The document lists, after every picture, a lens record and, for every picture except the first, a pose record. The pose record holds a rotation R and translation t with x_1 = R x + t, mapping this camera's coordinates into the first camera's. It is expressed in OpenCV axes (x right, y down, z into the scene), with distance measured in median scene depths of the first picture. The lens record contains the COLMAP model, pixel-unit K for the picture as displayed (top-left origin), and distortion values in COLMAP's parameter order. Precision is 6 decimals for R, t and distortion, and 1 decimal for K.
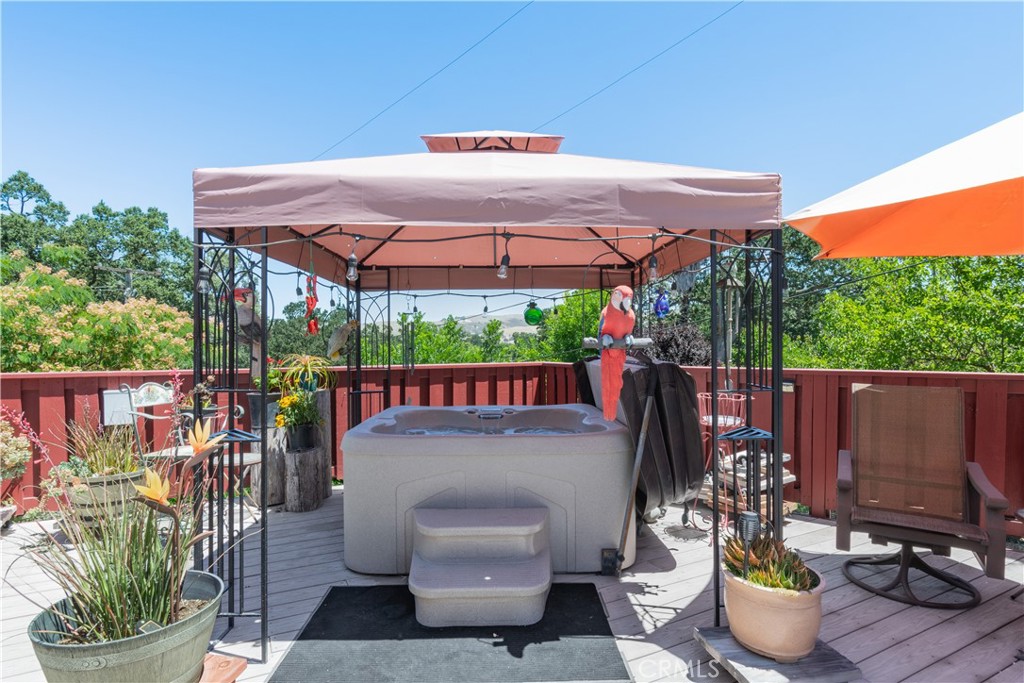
lens RADIAL K [[522.8, 0, 512.0], [0, 522.8, 341.5], [0, 0, 1]] dist [0.001449, 0.000129]
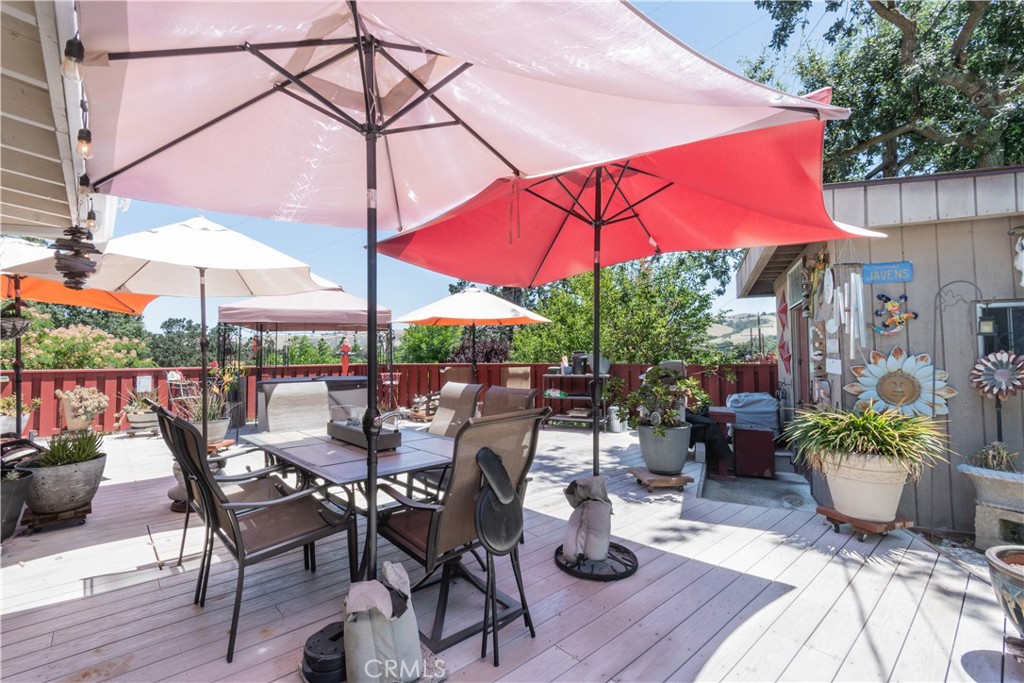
lens RADIAL K [[460.2, 0, 512.0], [0, 460.2, 341.5], [0, 0, 1]] dist [-0.001038, -0.000119]
pose [[0.968015, 0.000415, 0.250892, 0.250796], [0.006137, 0.999660, -0.025333, 0.002616], [-0.250817, 0.026063, 0.967684, -1.178775]]
